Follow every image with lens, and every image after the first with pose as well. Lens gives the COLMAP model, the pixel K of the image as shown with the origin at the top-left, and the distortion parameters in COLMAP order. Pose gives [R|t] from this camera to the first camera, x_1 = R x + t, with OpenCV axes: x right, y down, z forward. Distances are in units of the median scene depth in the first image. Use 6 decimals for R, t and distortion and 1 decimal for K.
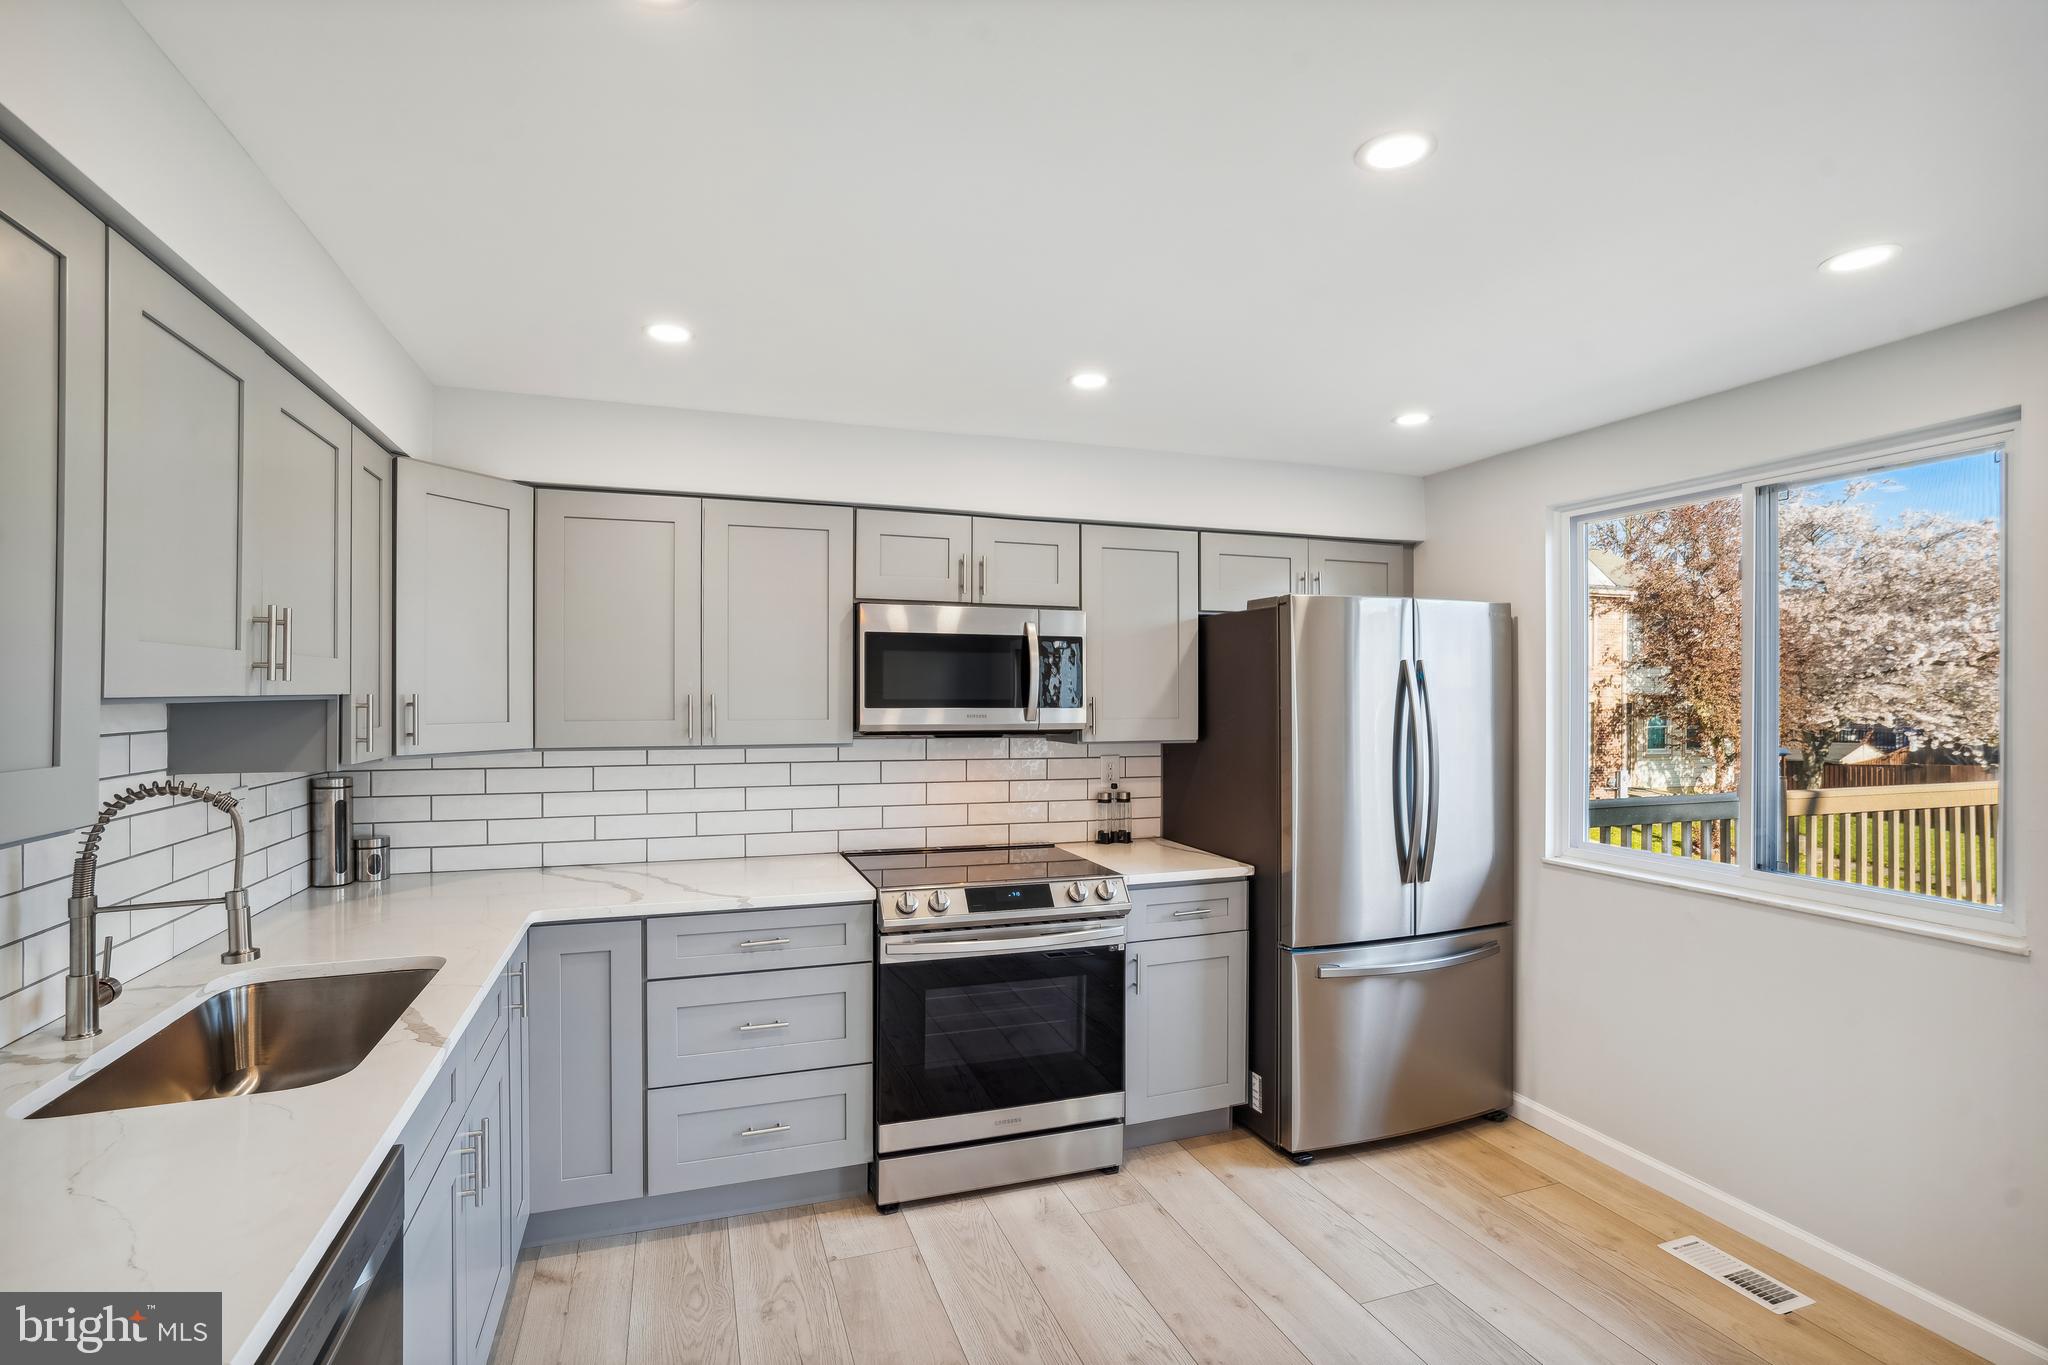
lens RADIAL K [[952.0, 0, 1027.9], [0, 952.0, 698.2], [0, 0, 1]] dist [-0.023288, 0.000318]
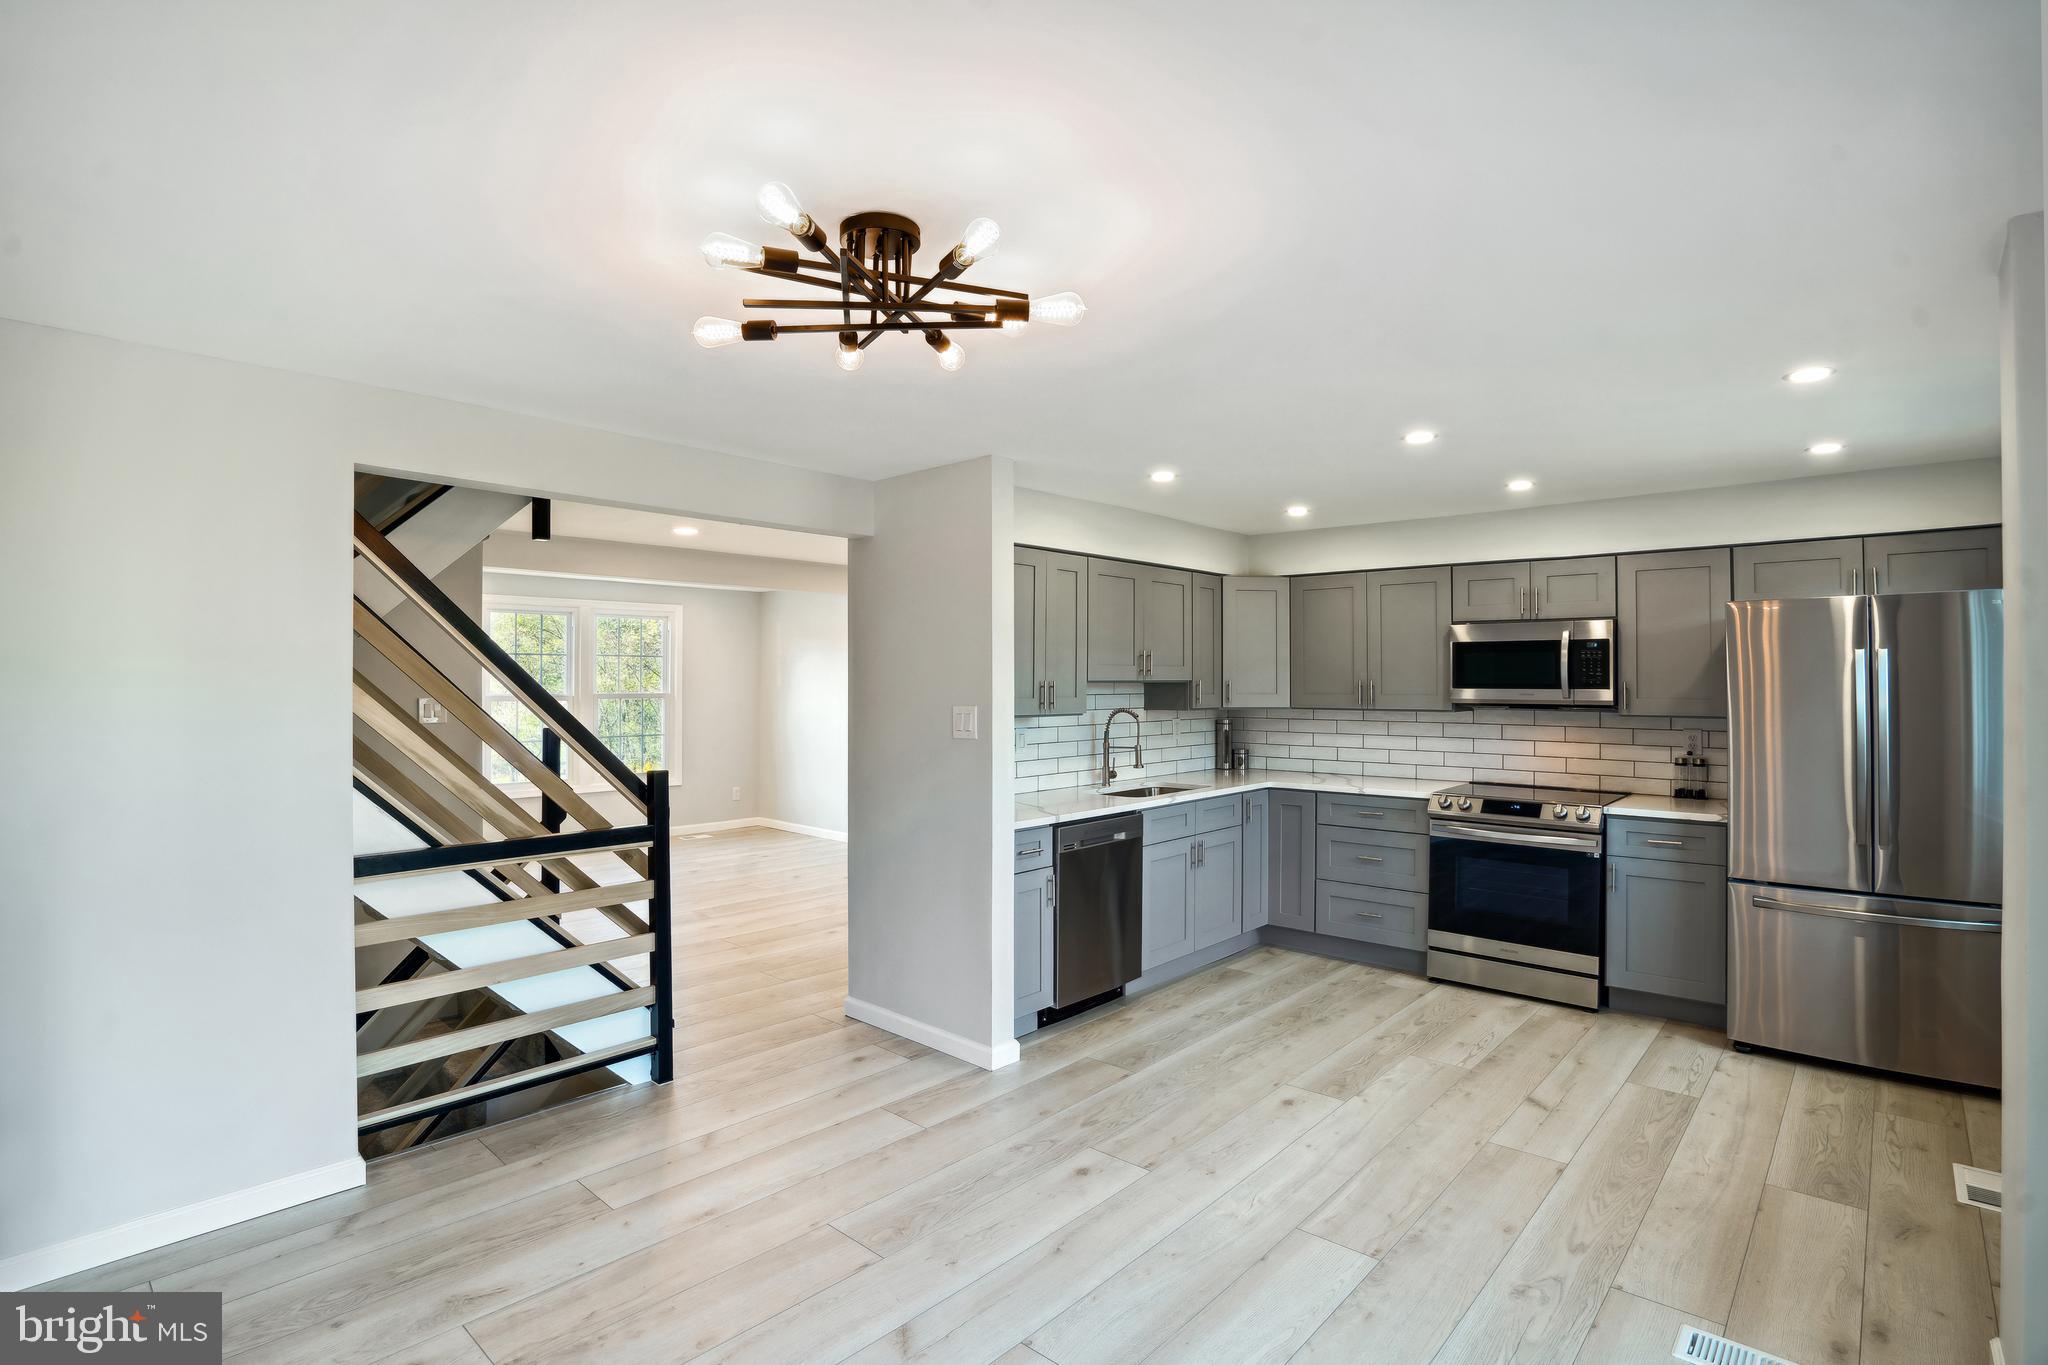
lens RADIAL K [[962.7, 0, 1058.5], [0, 962.7, 685.5], [0, 0, 1]] dist [-0.001407, 0.000112]
pose [[0.510154, 0.002119, -0.860080, 0.943641], [-0.002177, 0.999997, 0.001172, 0.004558], [0.860080, 0.001275, 0.510157, -0.449590]]
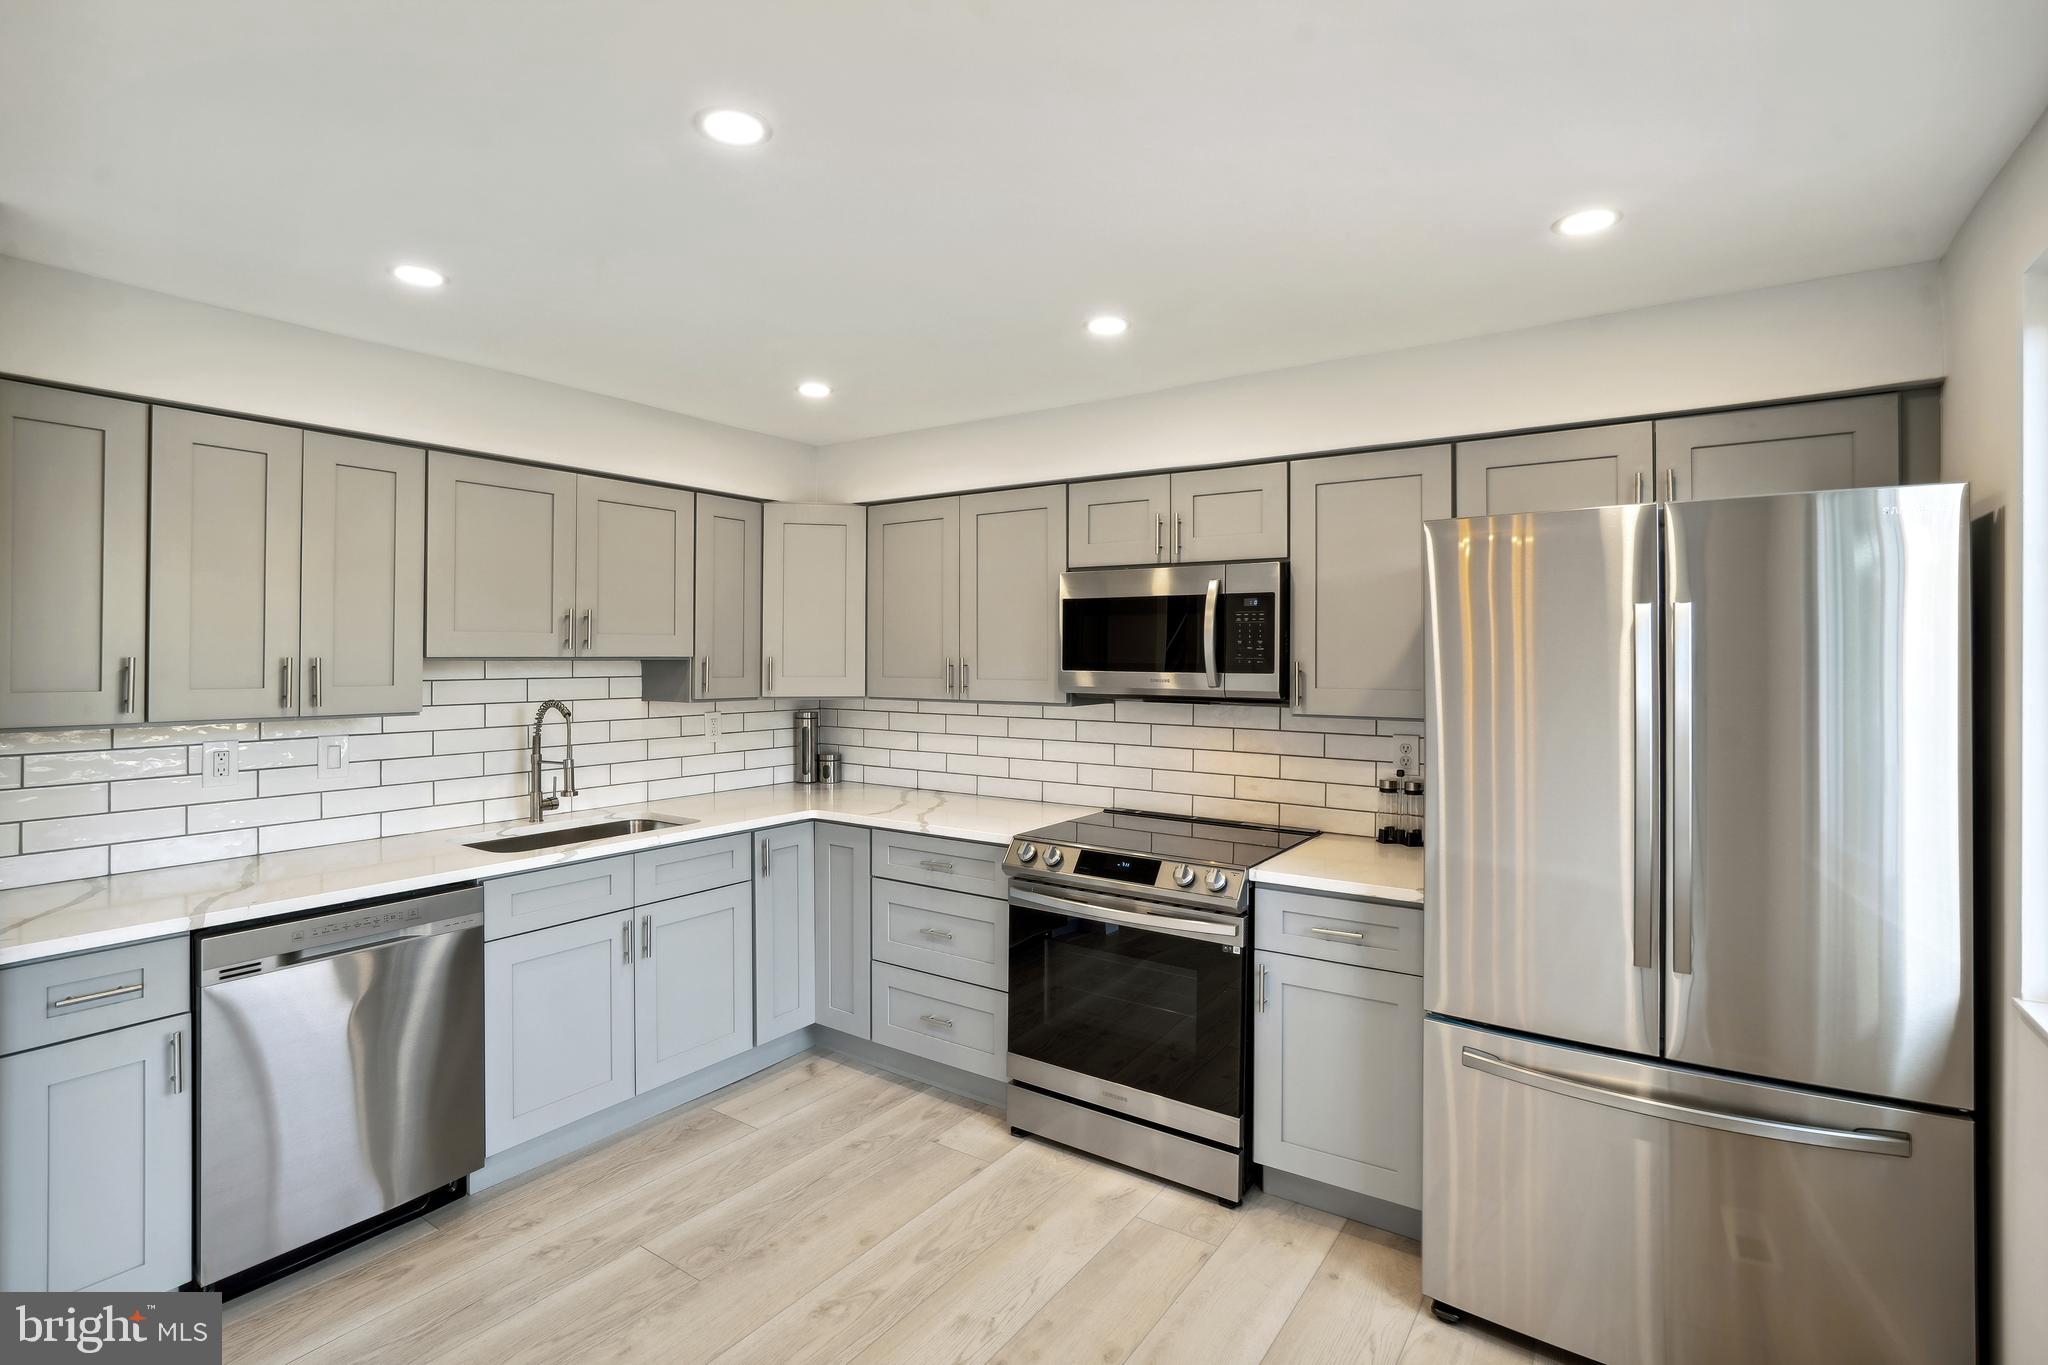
lens RADIAL K [[981.1, 0, 975.6], [0, 981.1, 661.6], [0, 0, 1]] dist [-0.001505, 0.000183]
pose [[0.579930, 0.004882, -0.814651, 0.693958], [-0.005548, 0.999983, 0.002043, -0.001513], [0.814647, 0.003334, 0.579947, 0.287465]]
